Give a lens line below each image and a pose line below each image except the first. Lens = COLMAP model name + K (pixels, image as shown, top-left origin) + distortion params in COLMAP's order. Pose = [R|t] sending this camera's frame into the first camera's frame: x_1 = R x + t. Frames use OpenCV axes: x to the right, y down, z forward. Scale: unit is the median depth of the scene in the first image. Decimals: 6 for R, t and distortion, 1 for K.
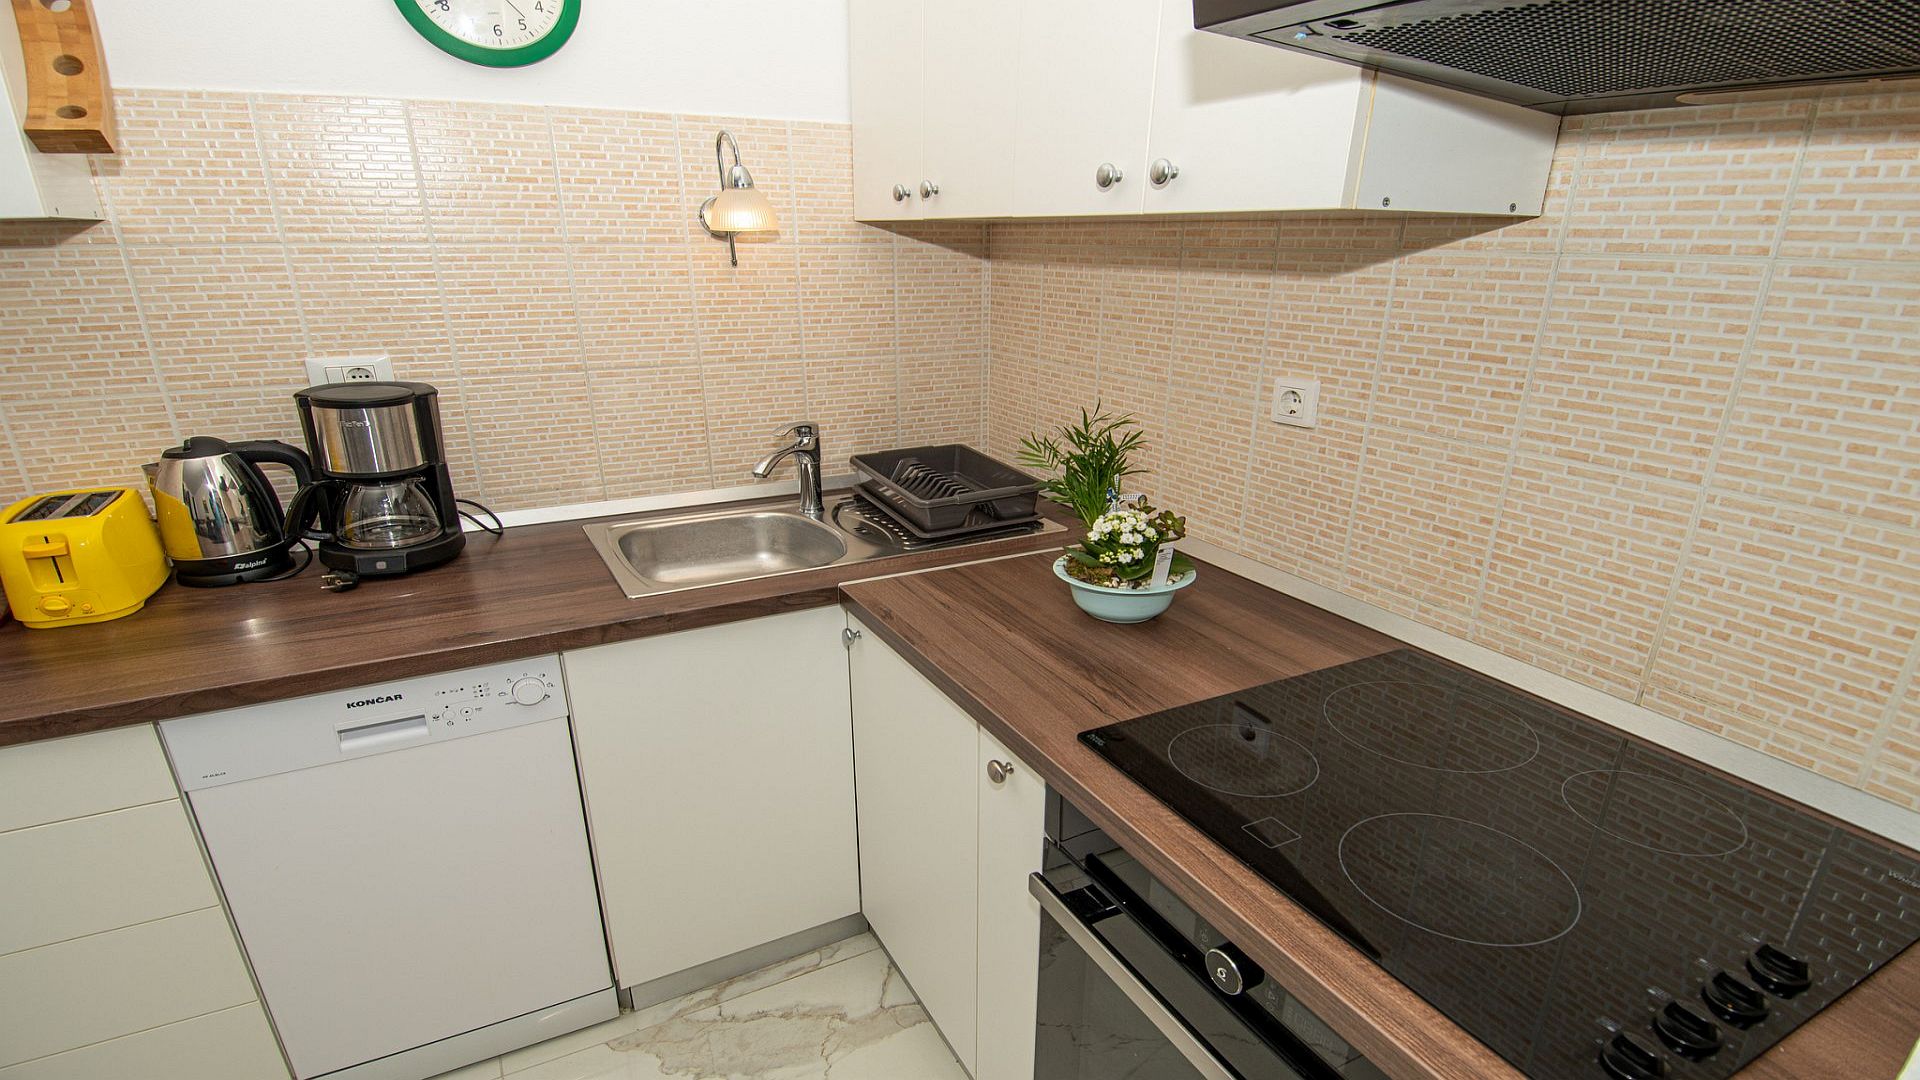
lens RADIAL K [[1012.4, 0, 976.4], [0, 1012.4, 552.4], [0, 0, 1]] dist [0.020374, -0.020767]
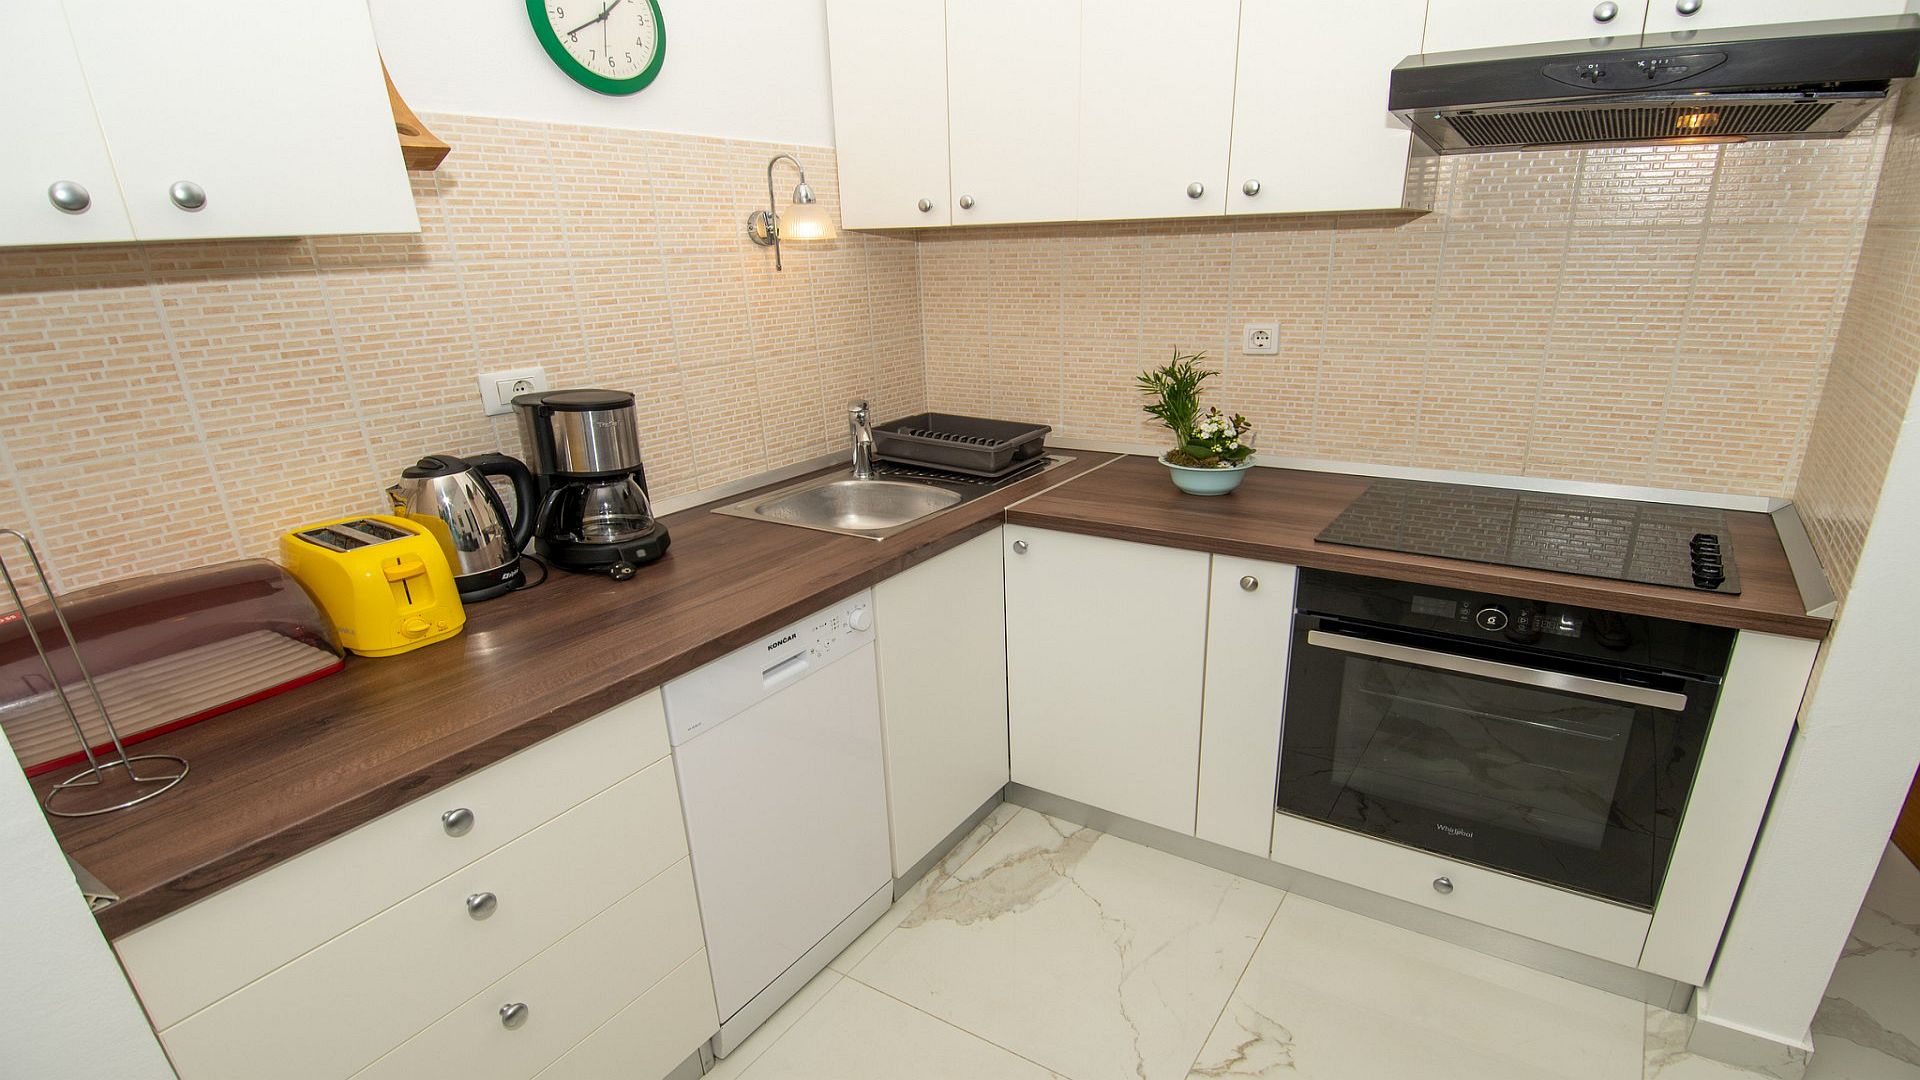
lens RADIAL K [[1012.4, 0, 972.8], [0, 1012.4, 524.8], [0, 0, 1]] dist [0.020374, -0.020767]
pose [[0.871485, -0.157066, 0.464590, -0.763992], [0.175957, 0.984394, 0.002736, 0.041616], [-0.457770, 0.079364, 0.885522, -0.106578]]
